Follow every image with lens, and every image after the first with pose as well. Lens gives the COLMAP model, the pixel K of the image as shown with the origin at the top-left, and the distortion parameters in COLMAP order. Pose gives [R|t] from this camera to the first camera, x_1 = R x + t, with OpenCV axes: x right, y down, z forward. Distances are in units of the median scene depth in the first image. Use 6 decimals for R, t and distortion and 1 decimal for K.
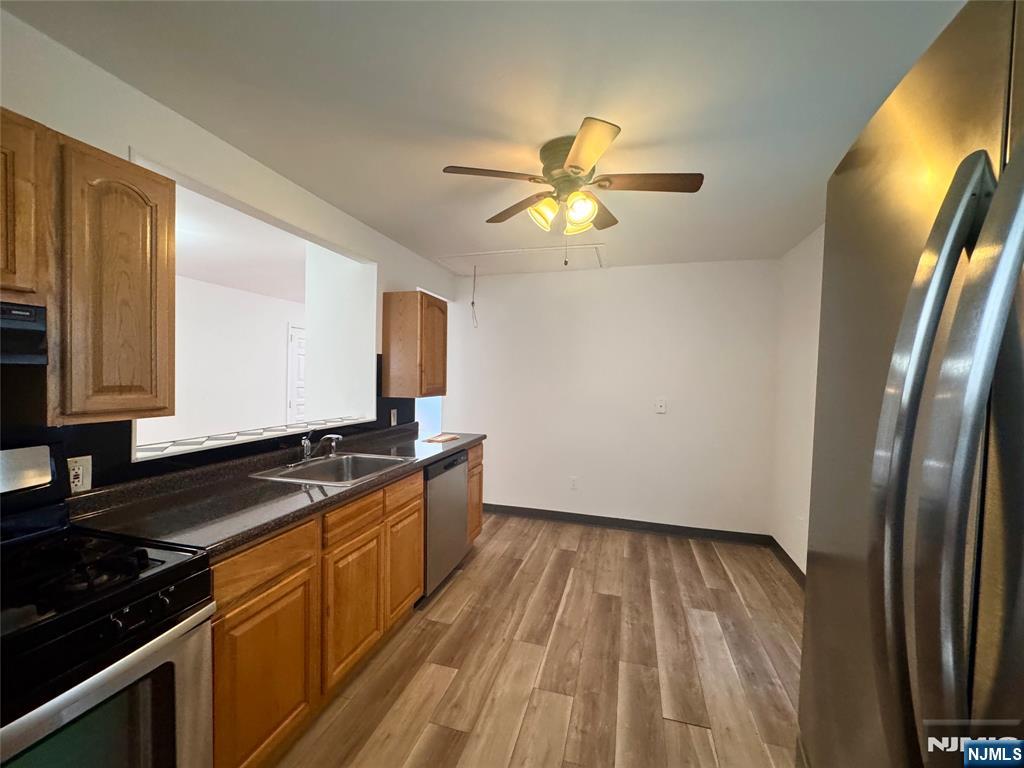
lens RADIAL K [[412.4, 0, 513.5], [0, 412.4, 387.5], [0, 0, 1]] dist [0.002222, 0.000285]
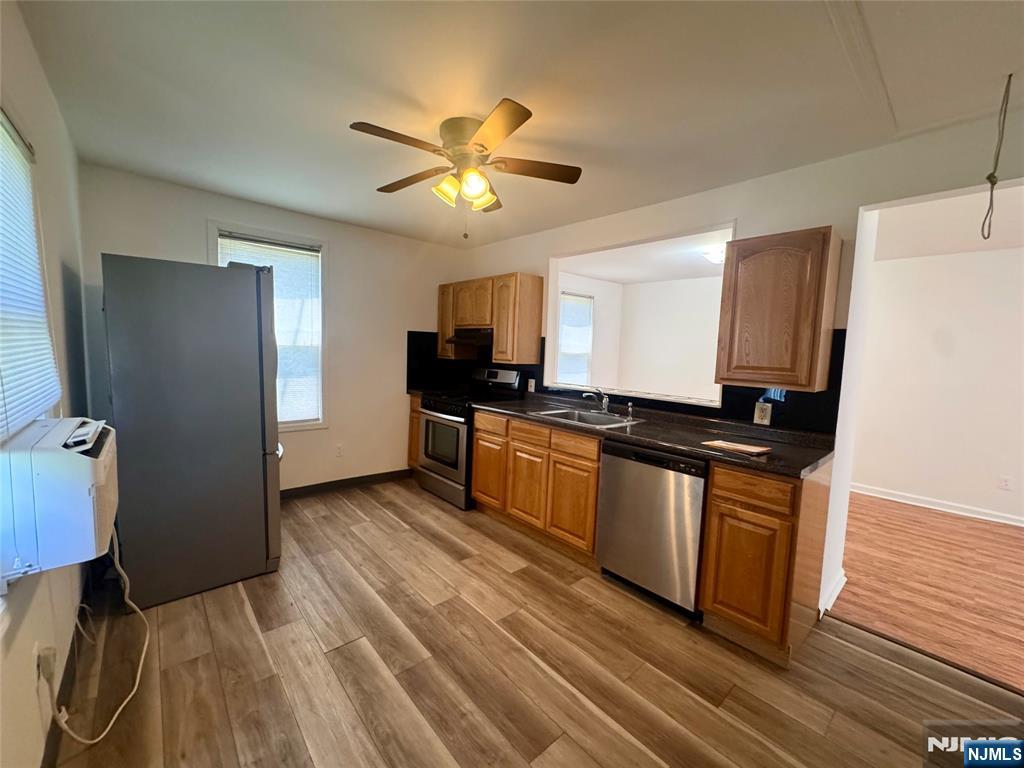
lens RADIAL K [[412.4, 0, 511.4], [0, 412.4, 384.0], [0, 0, 1]] dist [0.002222, 0.000285]
pose [[-0.537797, 0.028078, -0.842607, 0.913198], [-0.075079, 0.993879, 0.081038, -0.012341], [0.839725, 0.106844, -0.532397, 1.575758]]
